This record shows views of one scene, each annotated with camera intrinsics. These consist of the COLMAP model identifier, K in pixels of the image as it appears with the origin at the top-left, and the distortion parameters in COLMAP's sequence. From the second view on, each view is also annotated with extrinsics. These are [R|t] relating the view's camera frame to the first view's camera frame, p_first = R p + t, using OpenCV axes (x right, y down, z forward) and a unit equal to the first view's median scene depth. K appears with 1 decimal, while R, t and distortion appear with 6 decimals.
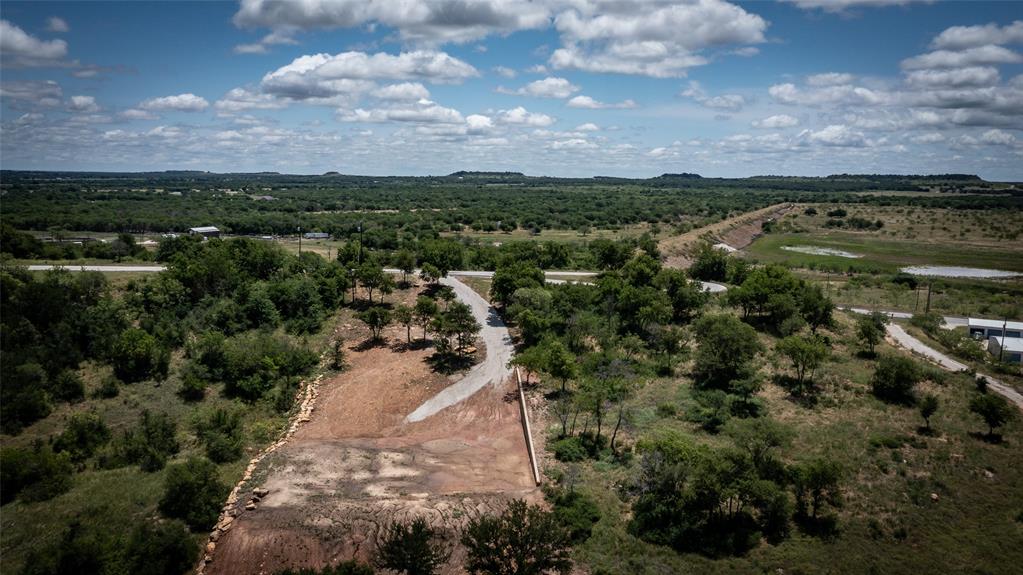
lens RADIAL K [[806.2, 0, 511.5], [0, 806.2, 287.5], [0, 0, 1]] dist [-0.015534, -0.000518]
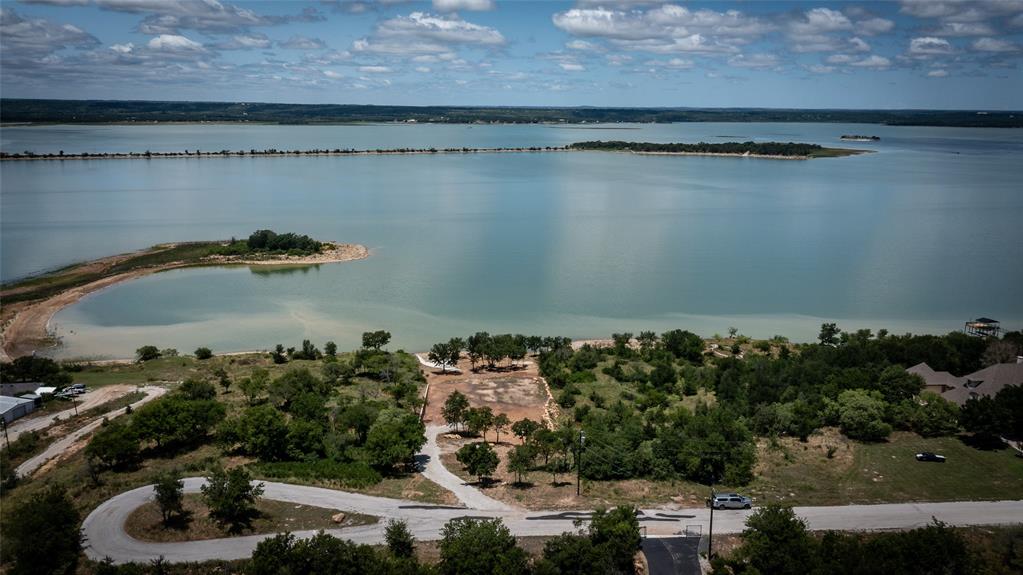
lens RADIAL K [[806.2, 0, 511.5], [0, 806.2, 287.5], [0, 0, 1]] dist [-0.015534, -0.000518]
pose [[-0.999531, -0.029305, 0.008846, -0.060448], [-0.024329, 0.935887, 0.351461, -0.235038], [-0.018578, 0.351081, -0.936161, 0.822185]]
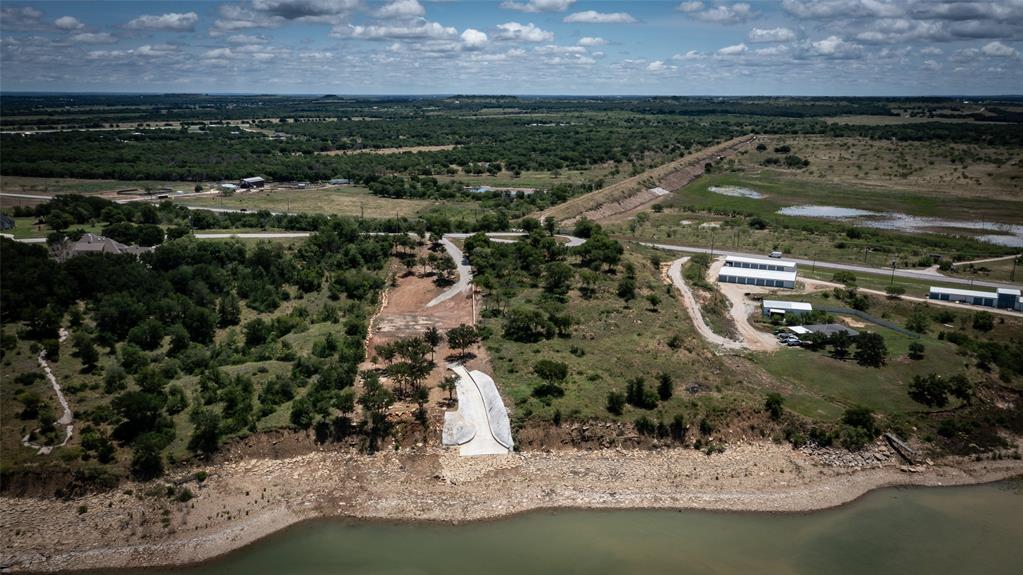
lens RADIAL K [[806.2, 0, 511.5], [0, 806.2, 287.5], [0, 0, 1]] dist [-0.015534, -0.000518]
pose [[0.999953, -0.009699, -0.000028, 0.042572], [0.009652, 0.994768, 0.101703, -0.045609], [-0.000958, -0.101699, 0.994815, -0.468902]]
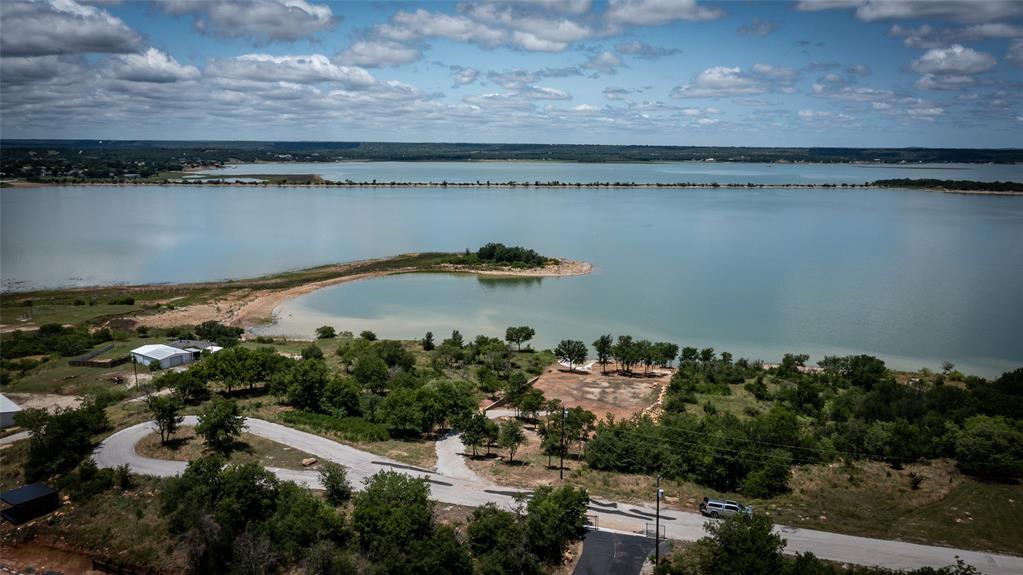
lens RADIAL K [[811.3, 0, 509.2], [0, 811.3, 276.3], [0, 0, 1]] dist [-0.015086, -0.002425]
pose [[-0.926105, -0.081792, 0.368292, -0.190156], [0.030544, 0.956755, 0.289287, -0.188124], [-0.376027, 0.279159, -0.883558, 0.781204]]
